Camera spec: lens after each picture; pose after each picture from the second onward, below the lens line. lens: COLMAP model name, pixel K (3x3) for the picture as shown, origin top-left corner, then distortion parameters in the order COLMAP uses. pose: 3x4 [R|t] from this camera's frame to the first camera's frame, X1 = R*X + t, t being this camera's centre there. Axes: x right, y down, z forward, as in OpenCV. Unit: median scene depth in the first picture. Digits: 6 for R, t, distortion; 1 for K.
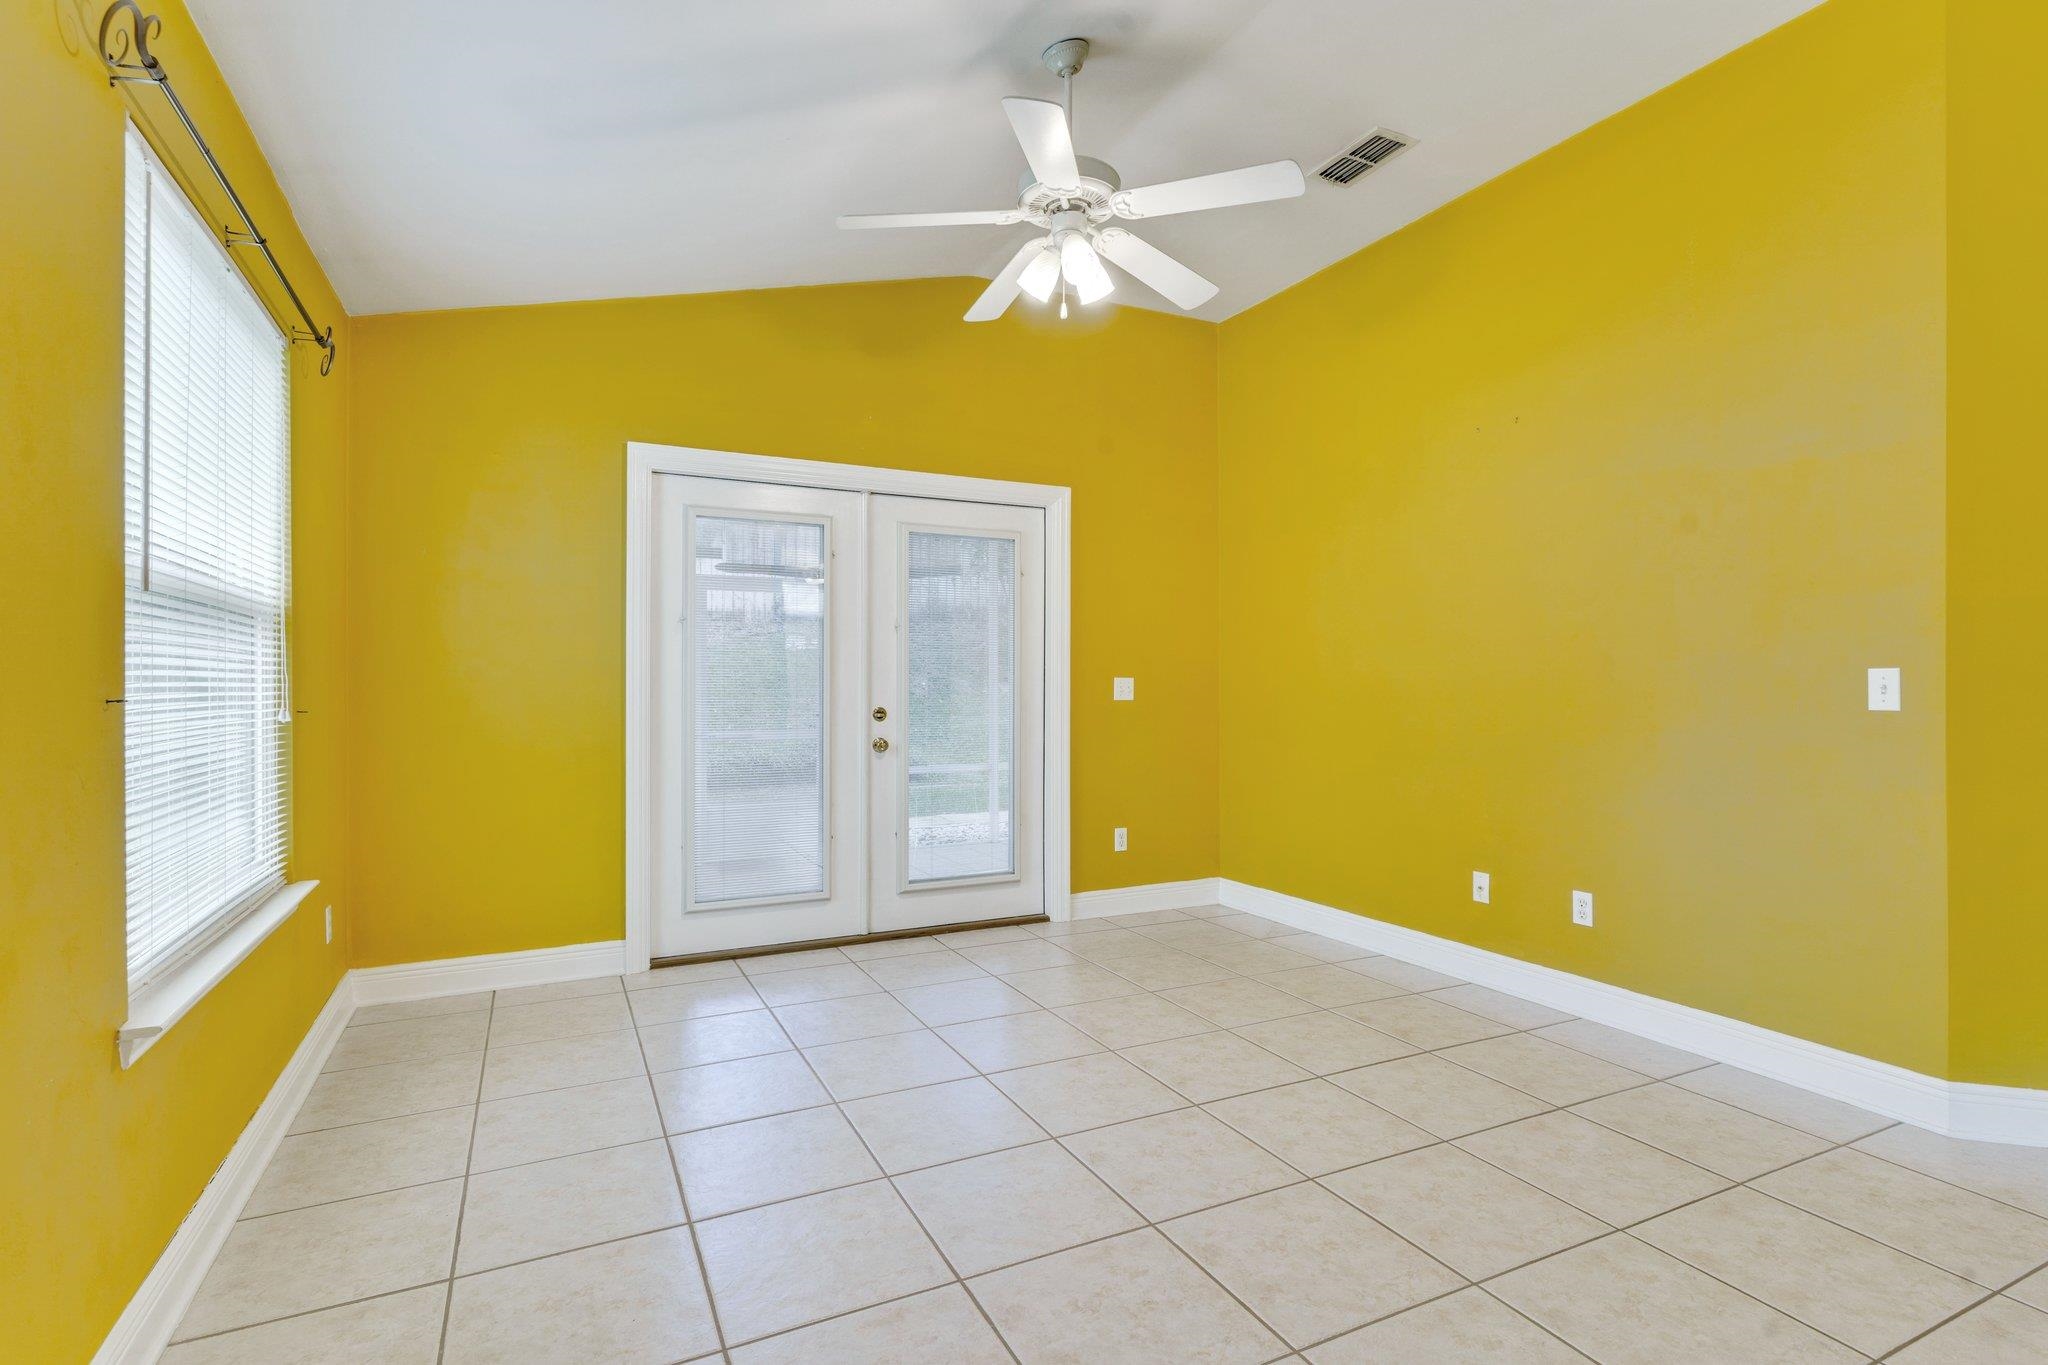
lens RADIAL K [[957.3, 0, 996.4], [0, 957.3, 694.7], [0, 0, 1]] dist [0.002815, 0.000977]
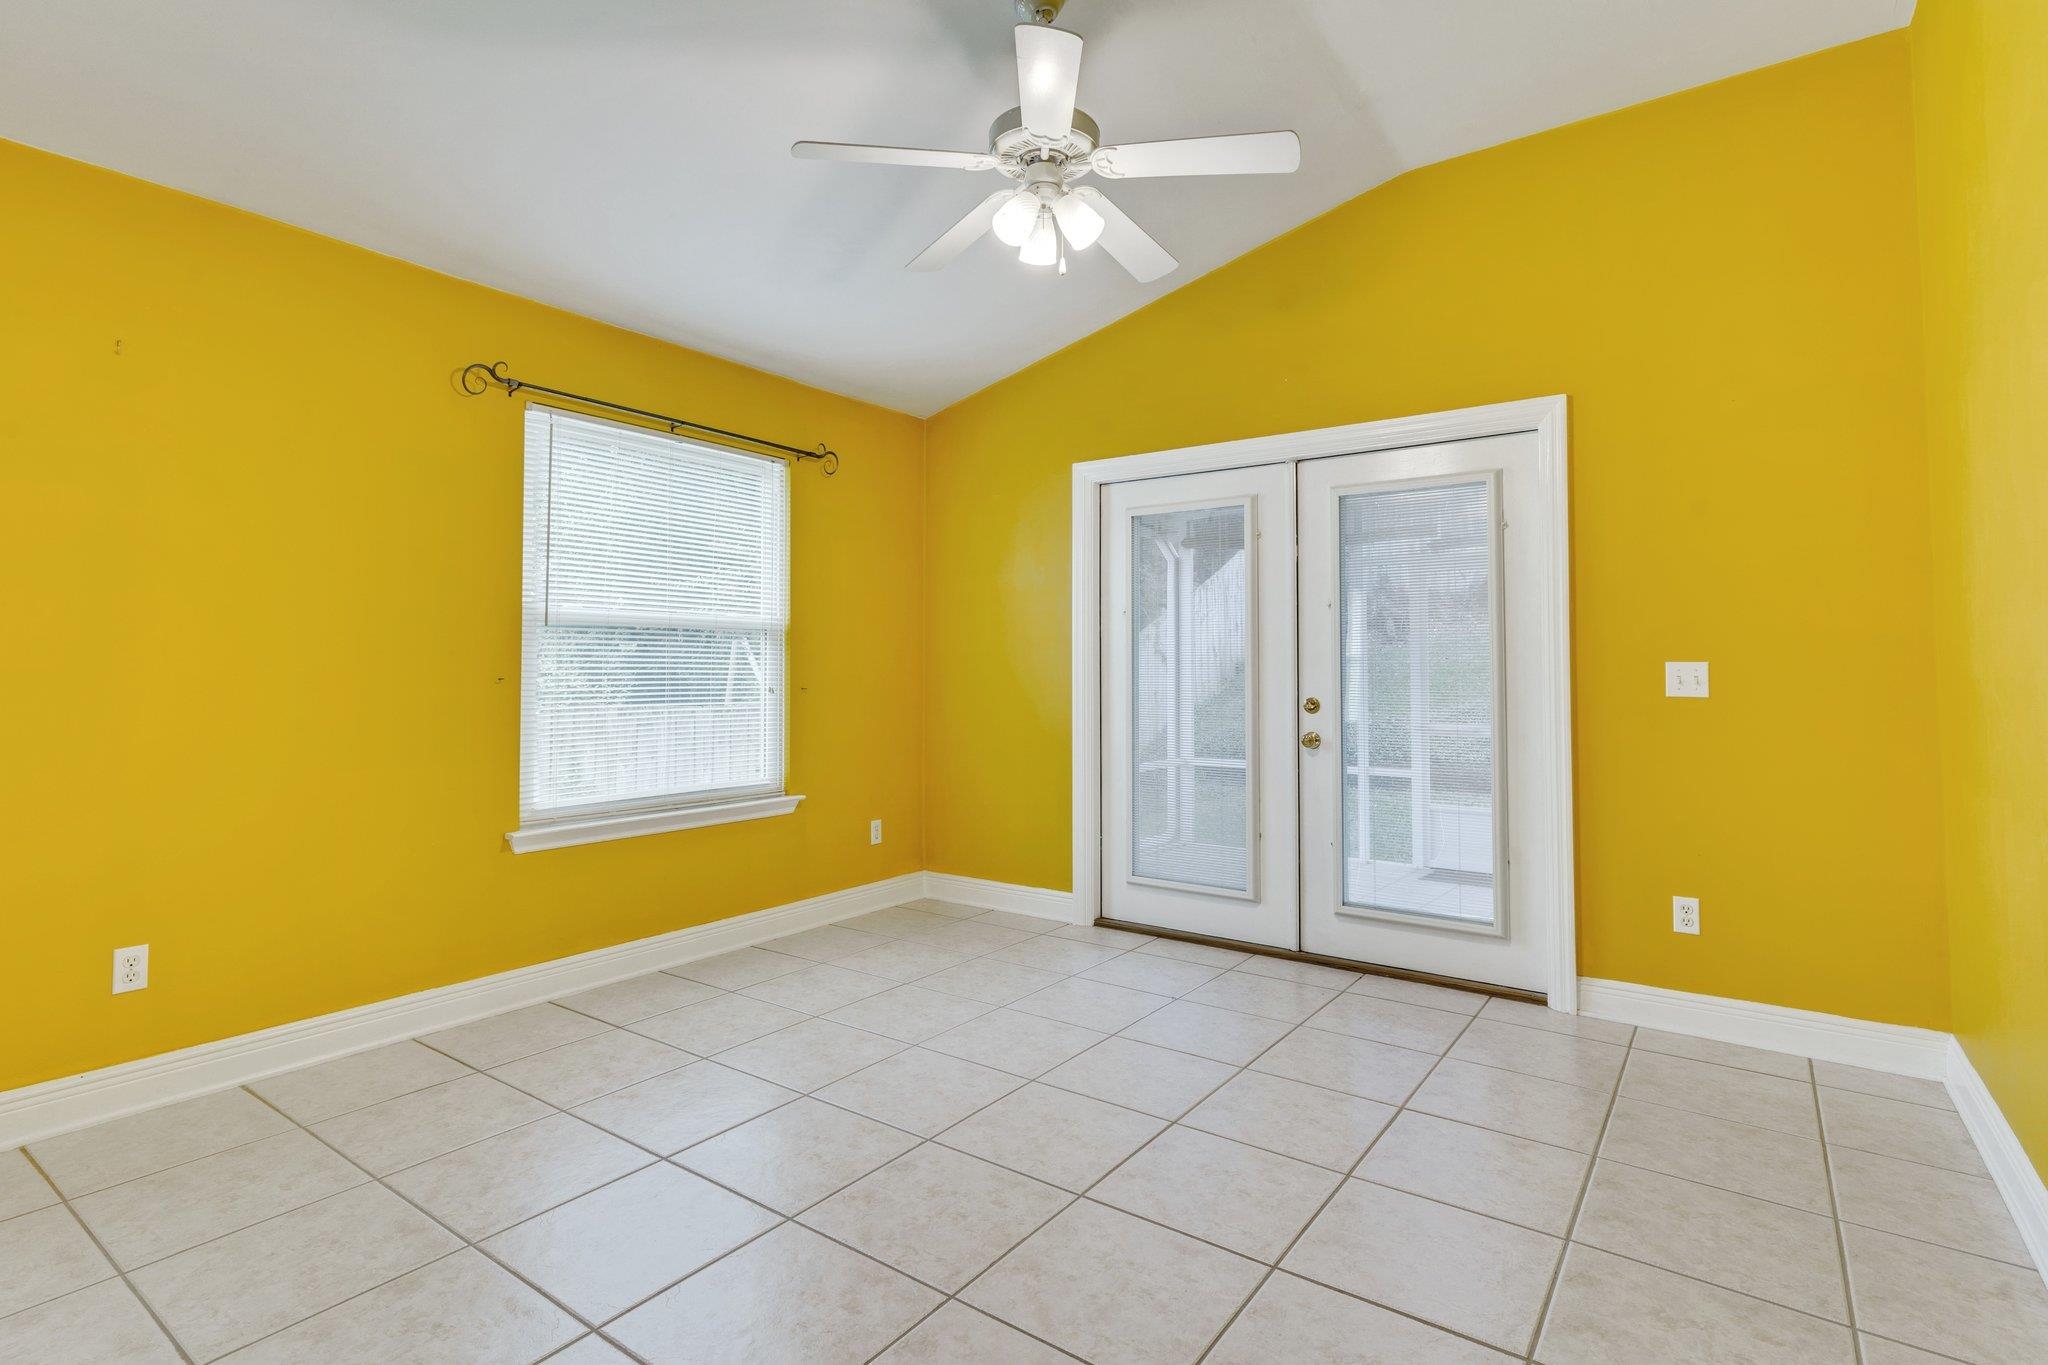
lens RADIAL K [[969.9, 0, 1005.3], [0, 969.9, 641.1], [0, 0, 1]] dist [-0.033857, -0.000465]
pose [[0.475767, -0.026484, -0.879173, 0.511815], [-0.008993, 0.999348, -0.034971, -0.004951], [0.879526, 0.024544, 0.475218, 0.314374]]
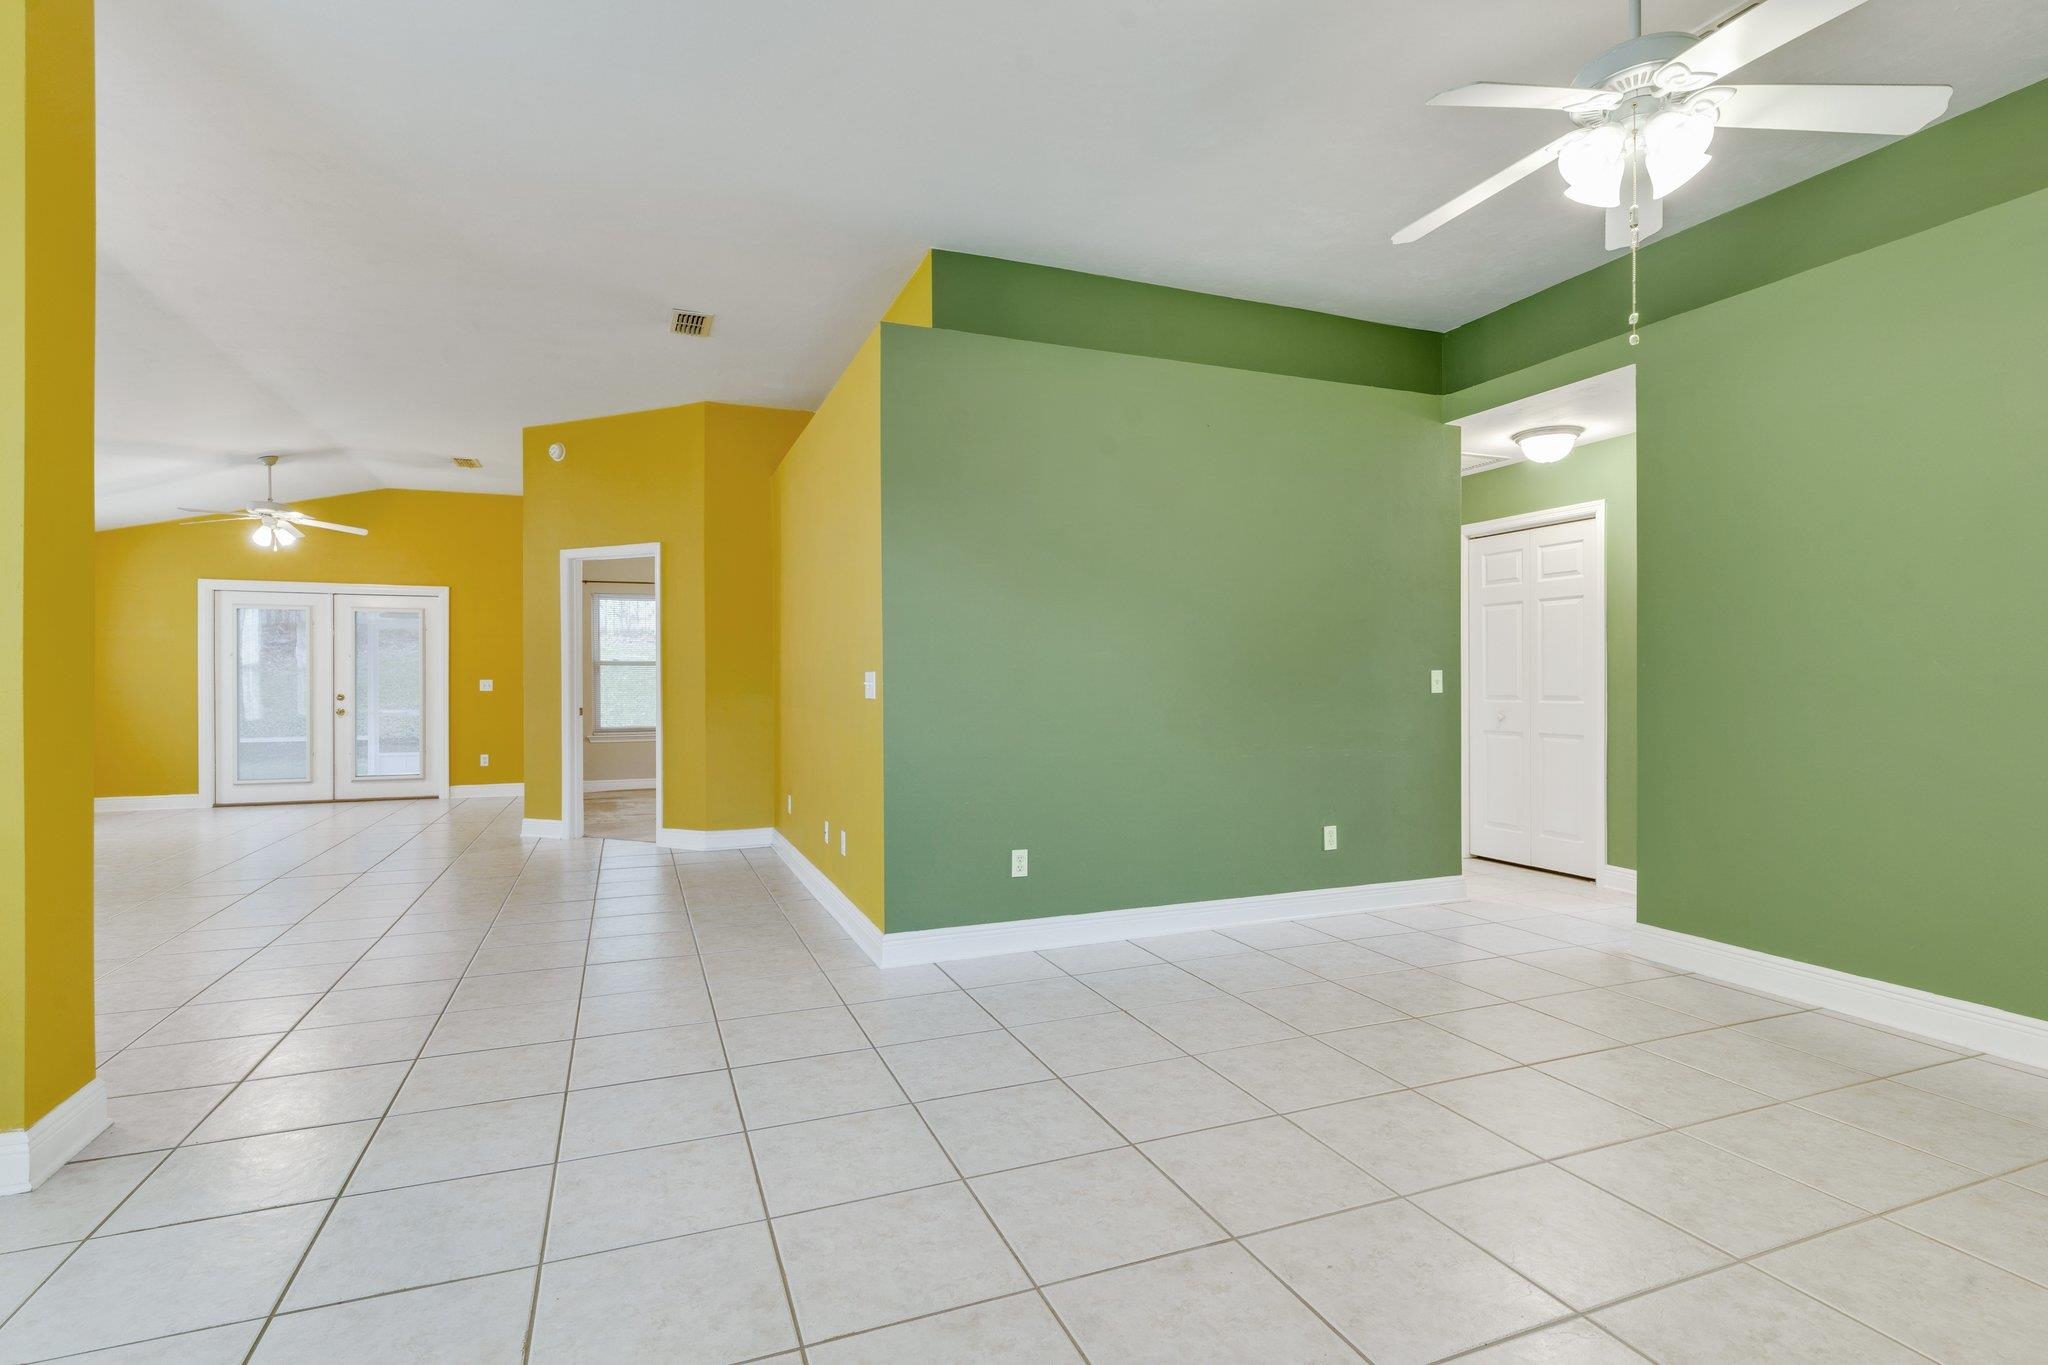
lens RADIAL K [[984.8, 0, 1016.1], [0, 984.8, 676.6], [0, 0, 1]] dist [-0.001136, -0.000562]
pose [[0.997014, -0.003523, -0.077138, 1.491552], [0.002443, 0.999898, -0.014096, 0.008678], [0.077180, 0.013865, 0.996921, -1.028513]]
